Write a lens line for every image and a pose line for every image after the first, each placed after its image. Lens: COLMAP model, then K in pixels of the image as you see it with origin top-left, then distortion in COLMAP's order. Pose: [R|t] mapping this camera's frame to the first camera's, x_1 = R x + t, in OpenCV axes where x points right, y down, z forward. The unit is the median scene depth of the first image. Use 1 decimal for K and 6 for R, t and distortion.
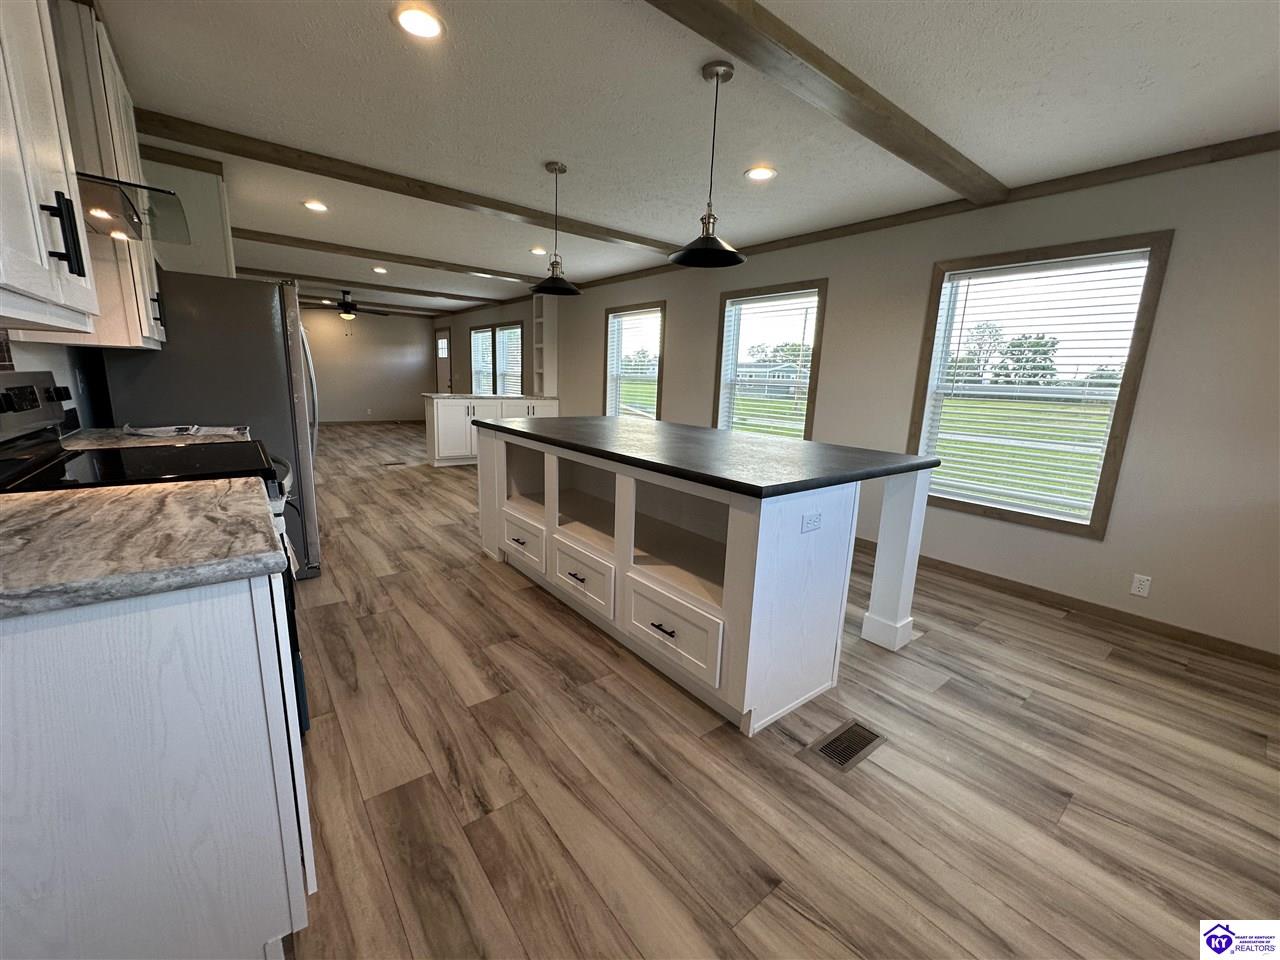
lens RADIAL K [[512.4, 0, 640.0], [0, 512.4, 480.0], [0, 0, 1]] dist [-0.010274, 0.003693]
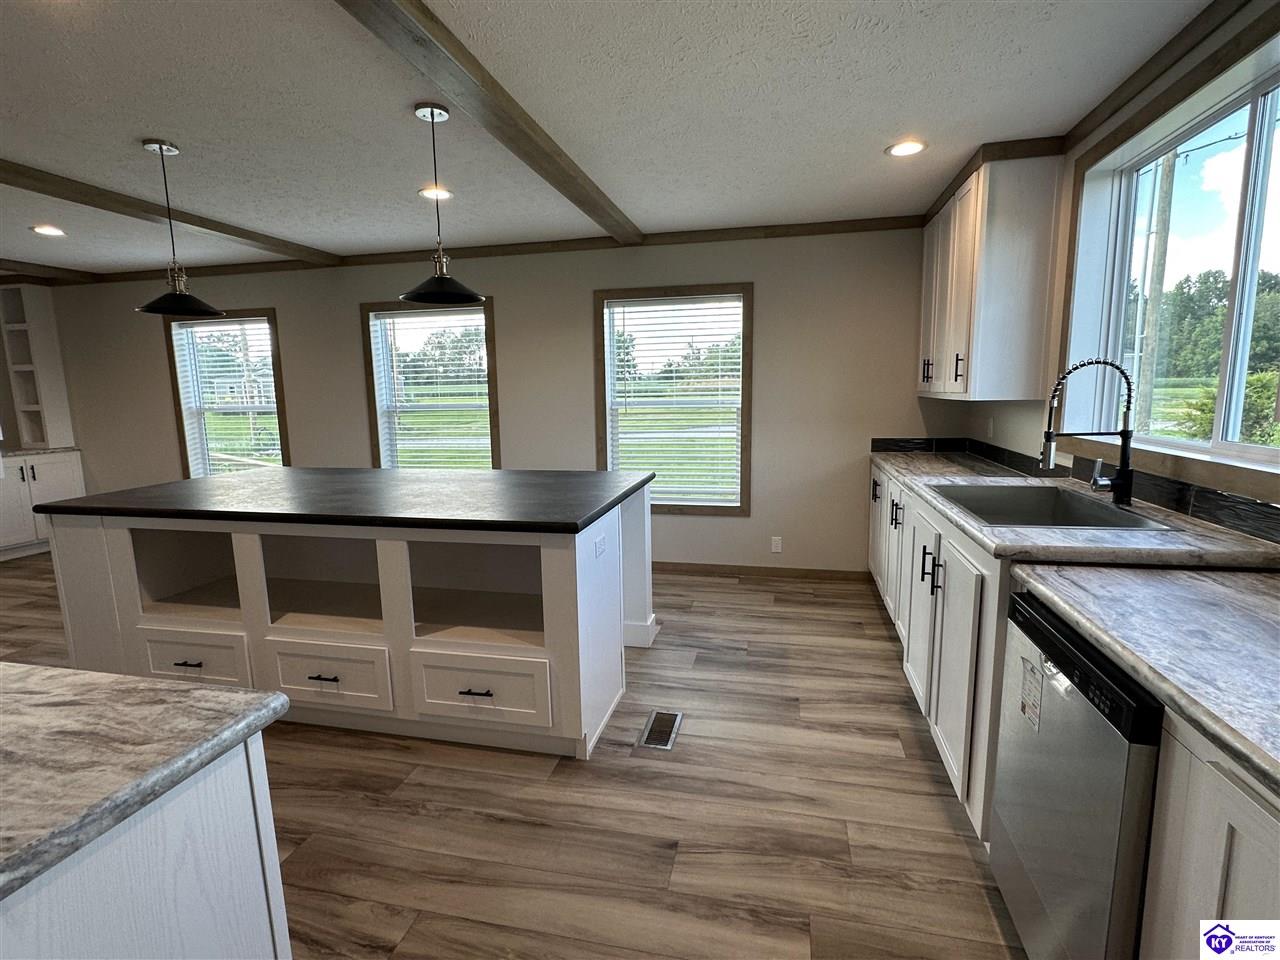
lens RADIAL K [[627.4, 0, 638.1], [0, 627.4, 483.6], [0, 0, 1]] dist [-0.006966, 0.002562]
pose [[0.778199, -0.145283, 0.610982, -0.365900], [0.167623, 0.985630, 0.020870, -0.059226], [-0.605234, 0.086174, 0.791369, -0.117847]]
